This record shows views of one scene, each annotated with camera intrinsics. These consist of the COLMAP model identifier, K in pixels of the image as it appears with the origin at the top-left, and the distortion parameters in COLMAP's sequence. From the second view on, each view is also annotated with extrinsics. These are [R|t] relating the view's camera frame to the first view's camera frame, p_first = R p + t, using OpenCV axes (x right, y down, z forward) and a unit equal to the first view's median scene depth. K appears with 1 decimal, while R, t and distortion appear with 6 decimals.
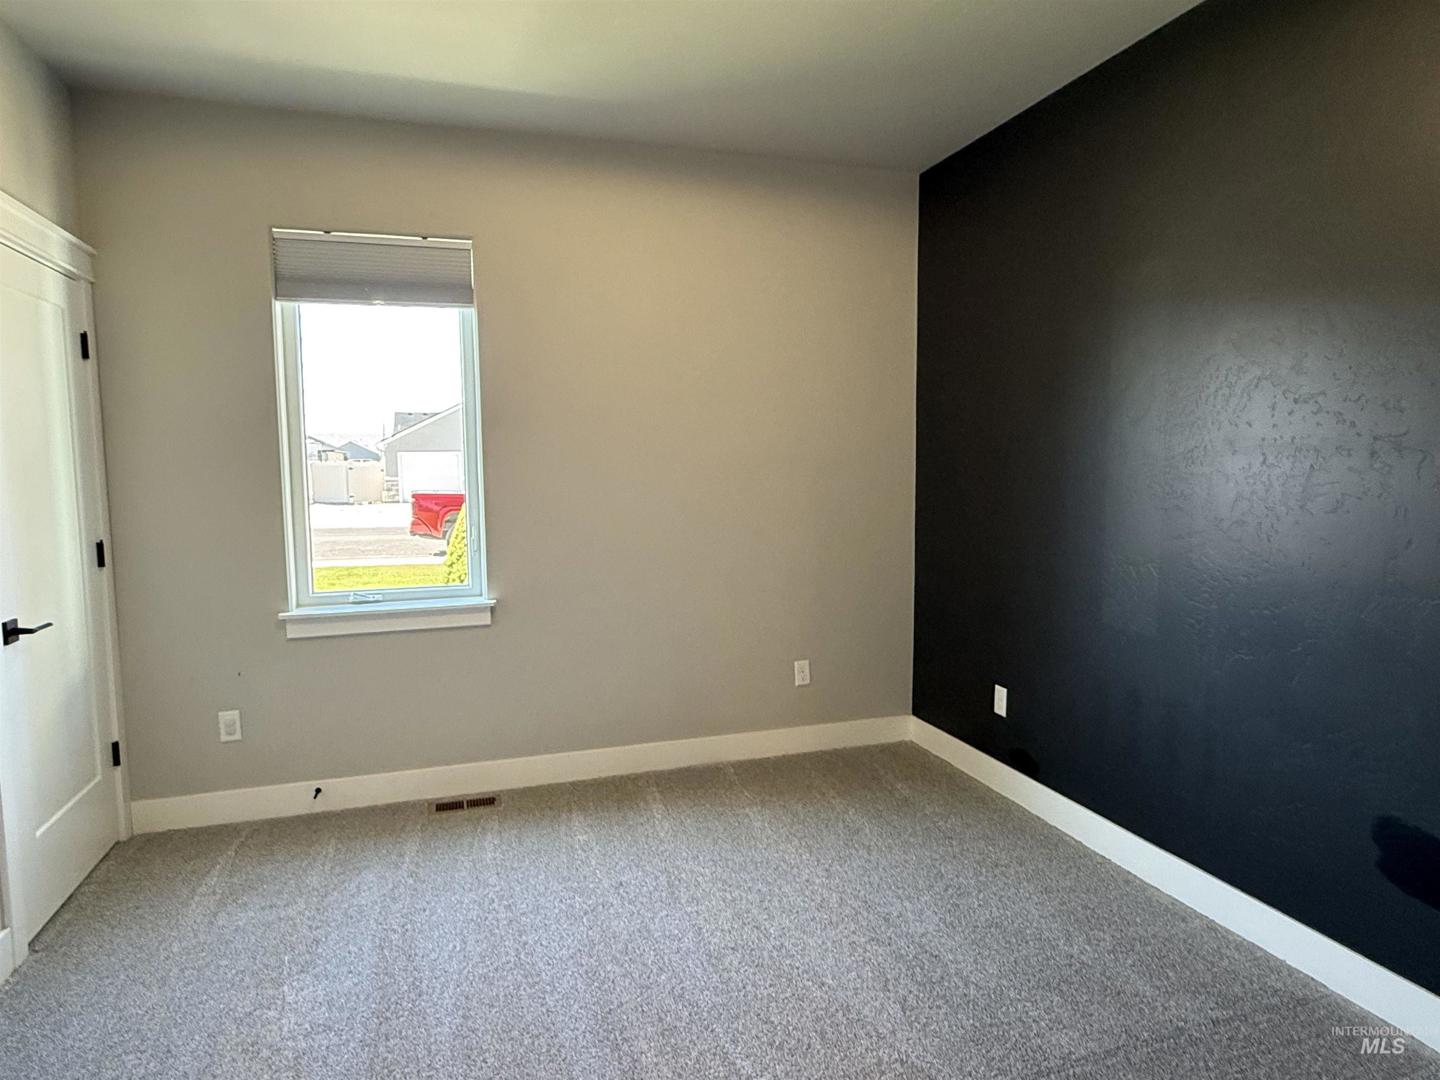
lens RADIAL K [[863.0, 0, 720.0], [0, 863.0, 540.0], [0, 0, 1]] dist [0.005337, 0.000509]
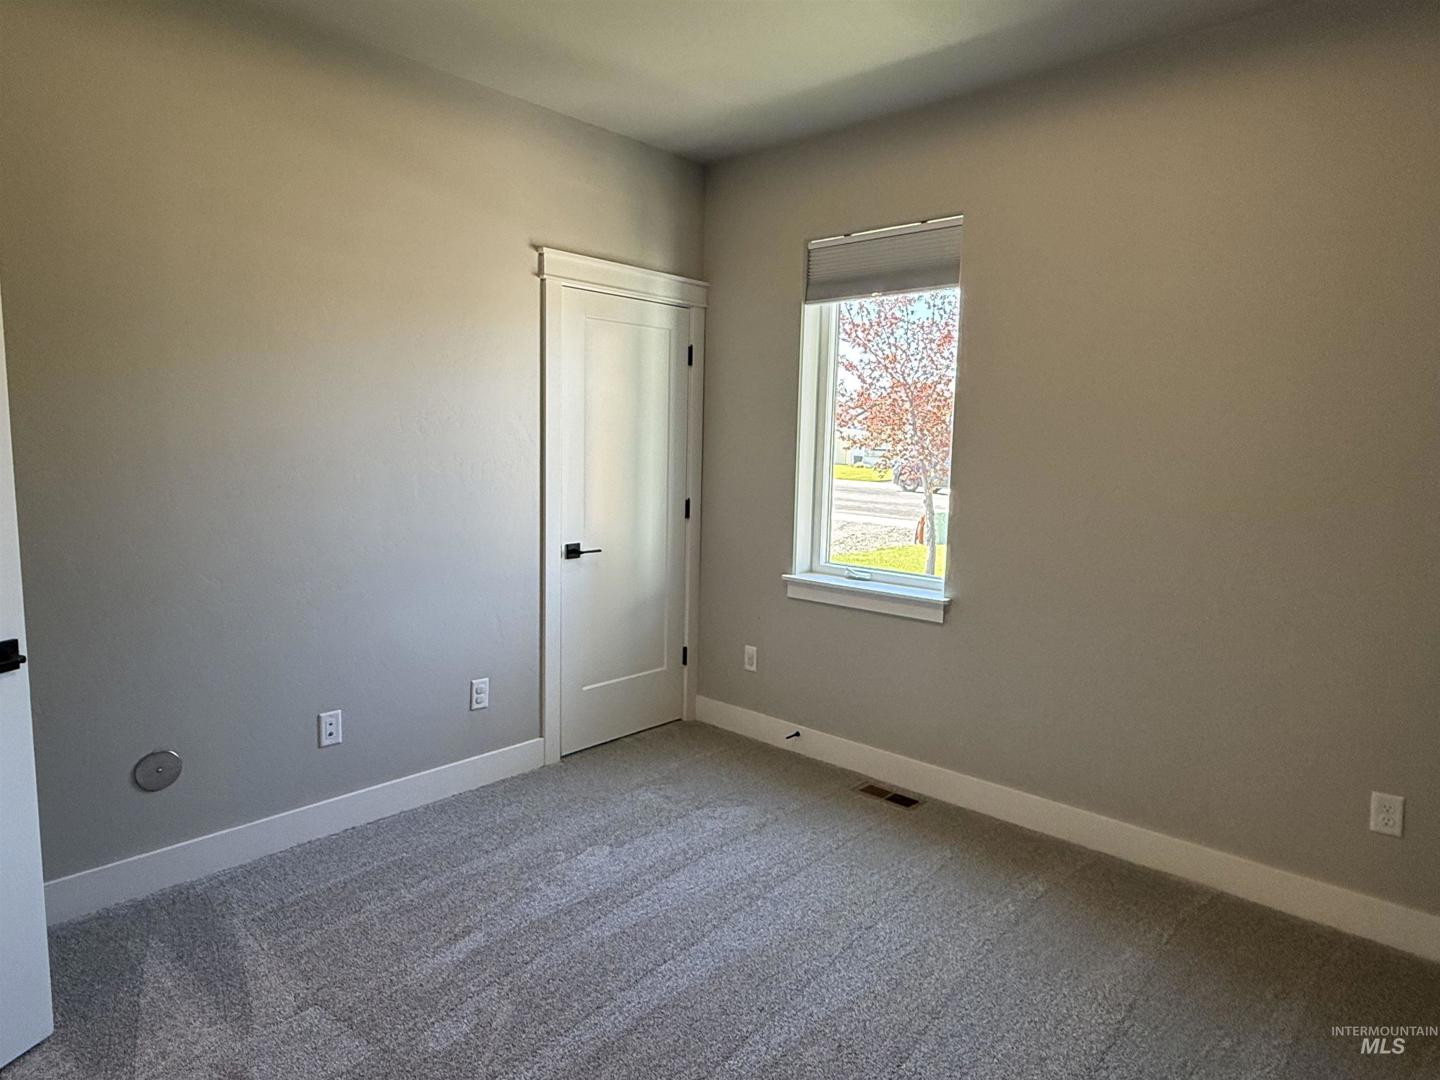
lens RADIAL K [[869.9, 0, 718.8], [0, 869.9, 533.3], [0, 0, 1]] dist [-0.001395, -0.000781]
pose [[0.494914, 0.117743, -0.860928, 0.460036], [-0.105386, 0.991597, 0.075031, -0.049810], [0.862527, 0.053596, 0.503164, 0.333477]]
